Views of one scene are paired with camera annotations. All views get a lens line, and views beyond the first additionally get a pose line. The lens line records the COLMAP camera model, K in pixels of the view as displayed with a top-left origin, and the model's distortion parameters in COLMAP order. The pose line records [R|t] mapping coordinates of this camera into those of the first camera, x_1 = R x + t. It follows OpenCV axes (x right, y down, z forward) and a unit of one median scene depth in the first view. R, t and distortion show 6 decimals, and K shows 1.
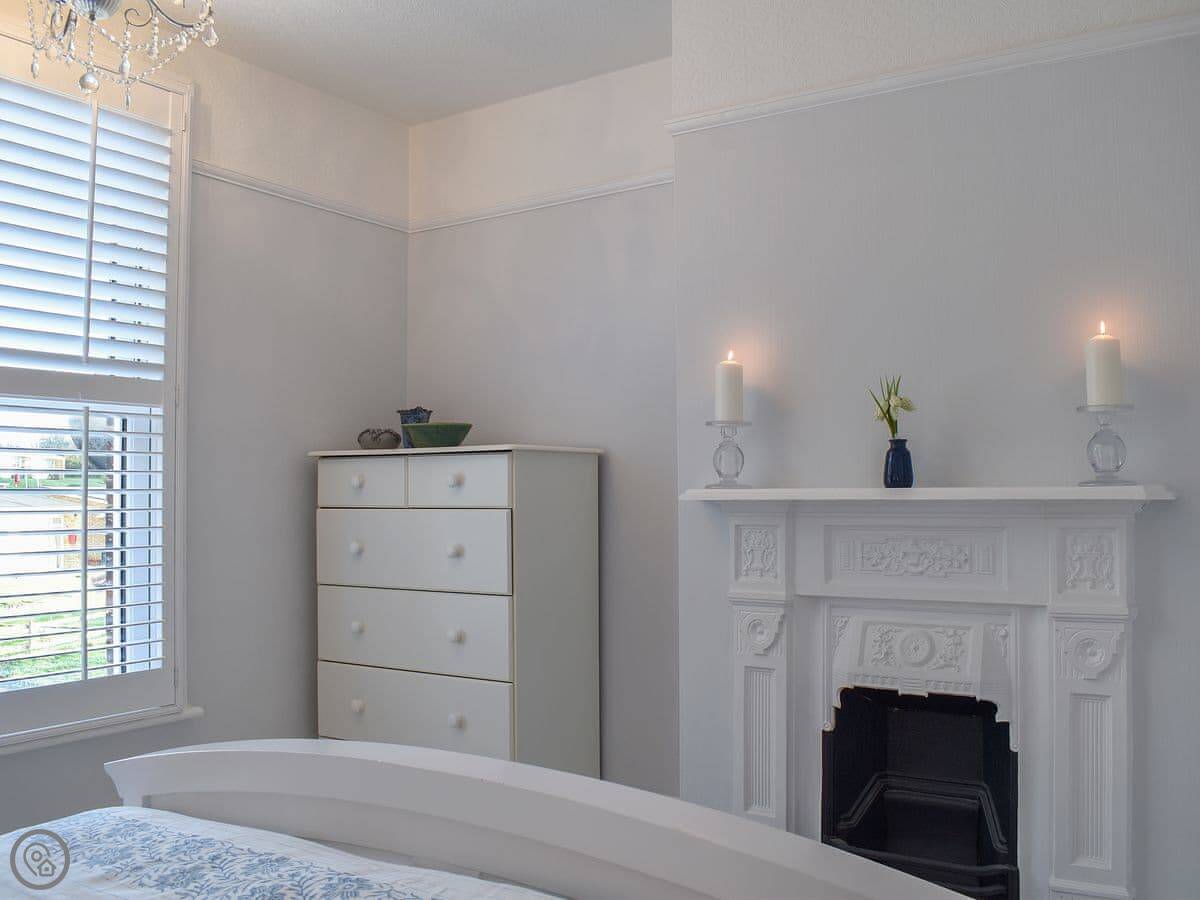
lens RADIAL K [[1073.3, 0, 600.0], [0, 1073.3, 450.0], [0, 0, 1]] dist [-0.030870, -0.003322]
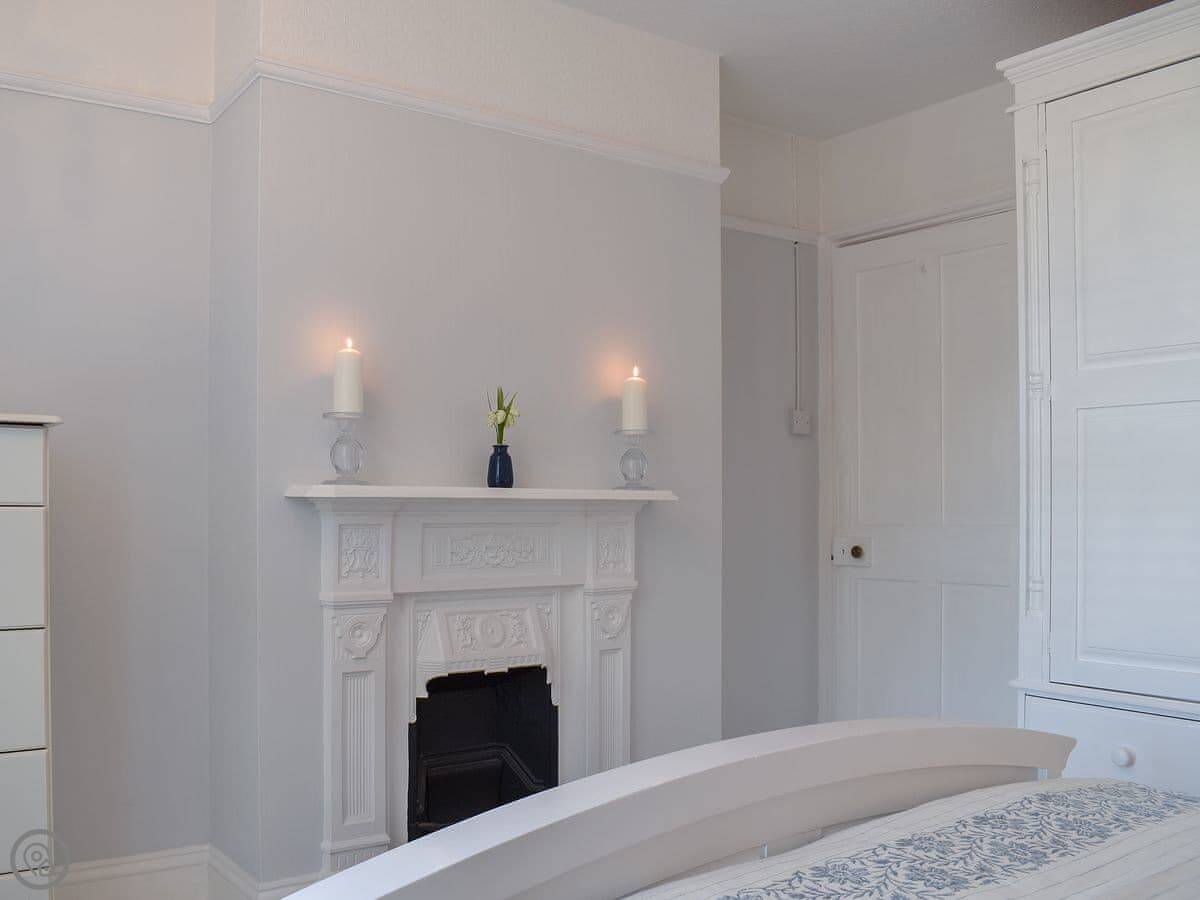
lens RADIAL K [[1117.1, 0, 598.8], [0, 1117.1, 475.7], [0, 0, 1]] dist [-0.056222, -0.011080]
pose [[0.367491, 0.026253, 0.929656, -0.756561], [-0.052981, 0.998569, -0.007255, 0.024814], [-0.928517, -0.046588, 0.368356, 0.473312]]
